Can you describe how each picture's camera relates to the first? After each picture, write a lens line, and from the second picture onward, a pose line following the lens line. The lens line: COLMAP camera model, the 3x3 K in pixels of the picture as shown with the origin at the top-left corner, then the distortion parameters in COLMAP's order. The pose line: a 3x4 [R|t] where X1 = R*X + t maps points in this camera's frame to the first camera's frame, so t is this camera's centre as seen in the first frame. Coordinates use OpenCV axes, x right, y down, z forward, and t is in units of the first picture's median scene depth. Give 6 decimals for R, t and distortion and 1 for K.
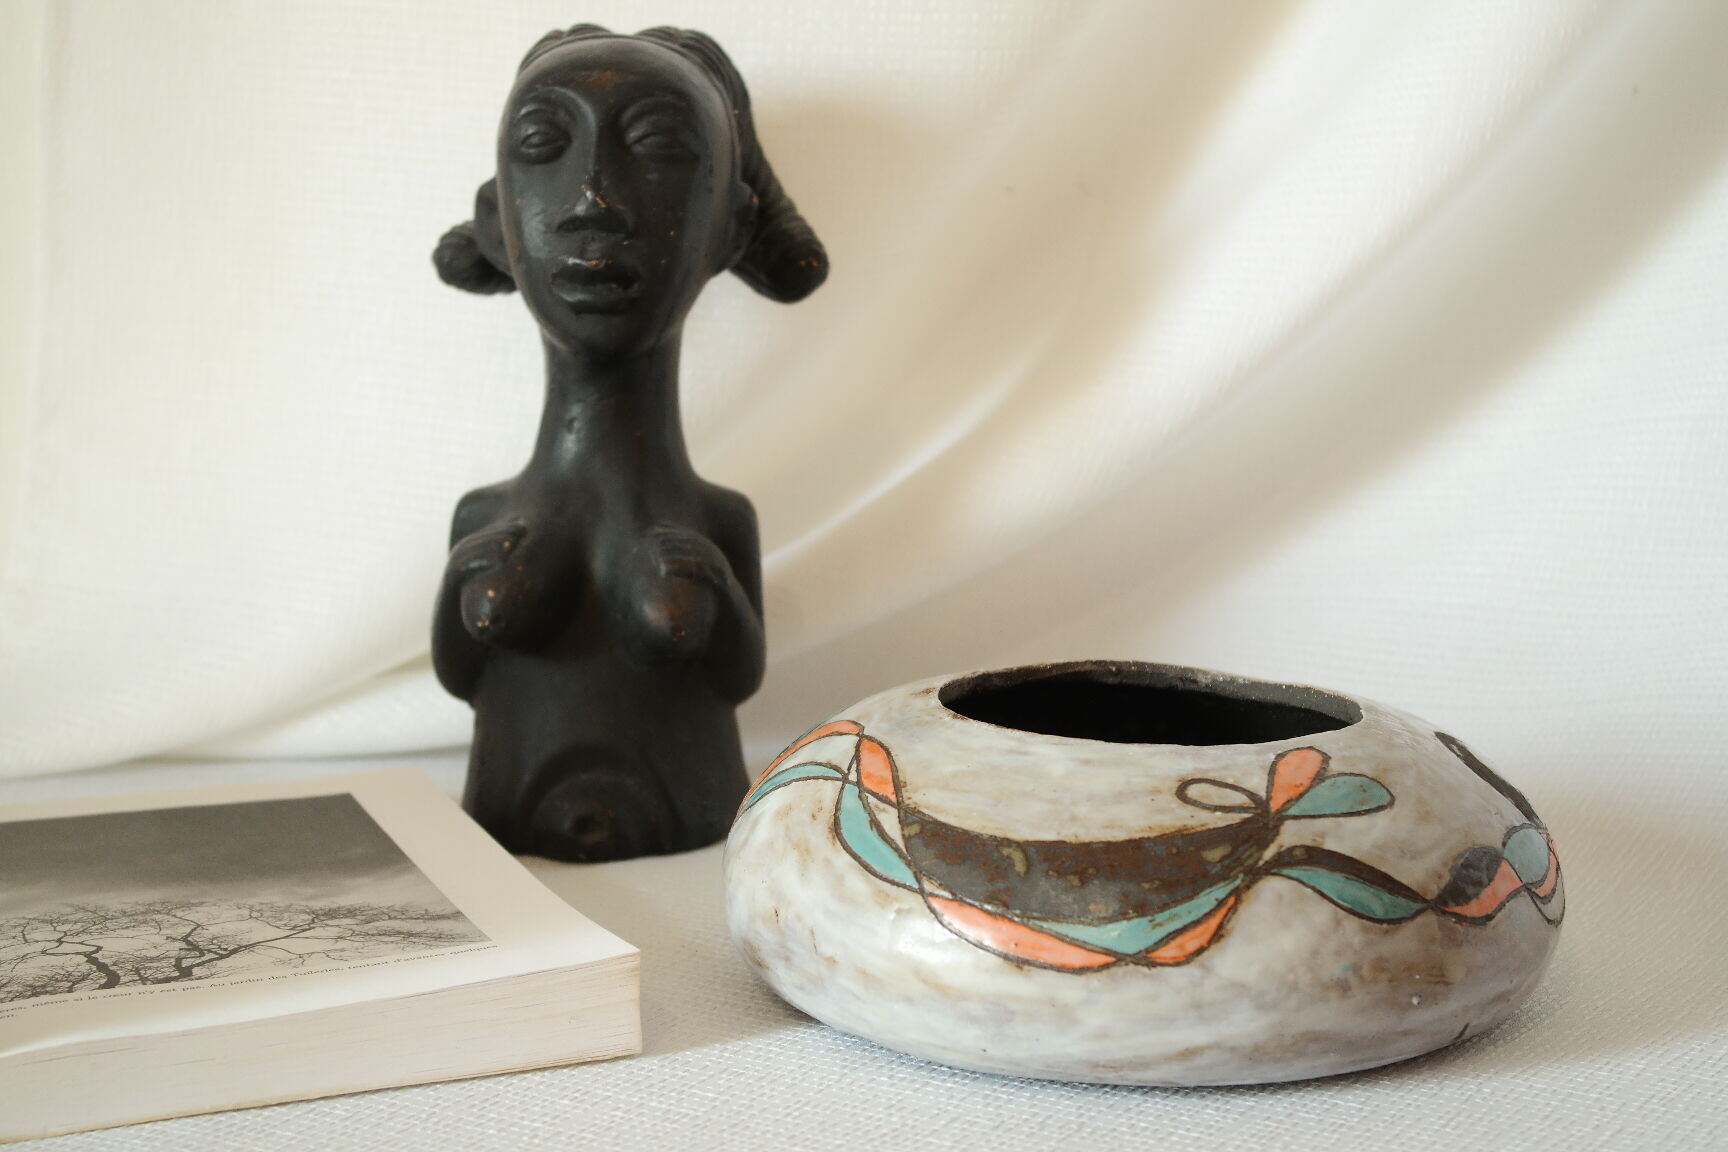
lens RADIAL K [[2777.6, 0, 864.0], [0, 2777.6, 576.0], [0, 0, 1]] dist [0.004782, 0.053158]
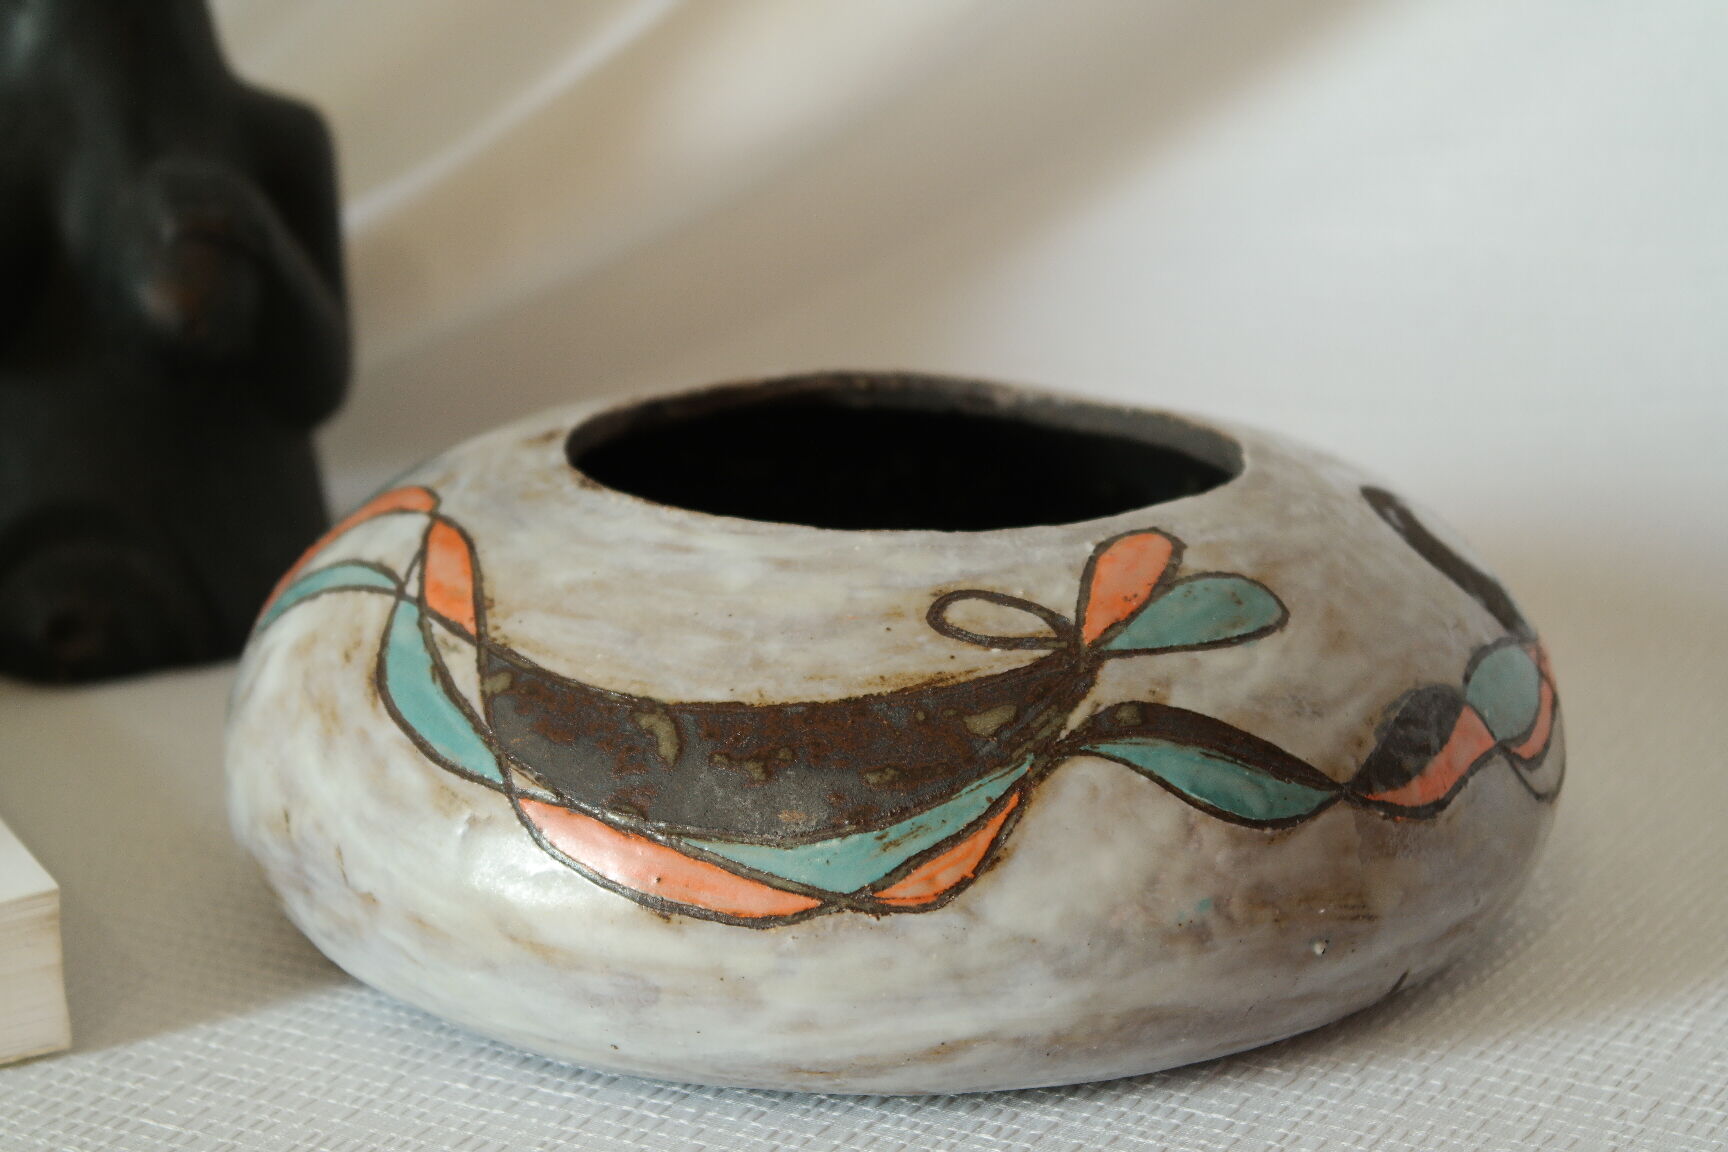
lens RADIAL K [[3480.1, 0, 864.0], [0, 3480.1, 576.0], [0, 0, 1]] dist [0.098590, -0.057537]
pose [[0.998879, -0.021461, 0.042198, 0.065475], [0.016275, 0.992689, 0.119602, -0.021483], [-0.044456, -0.118781, 0.991925, 0.243513]]
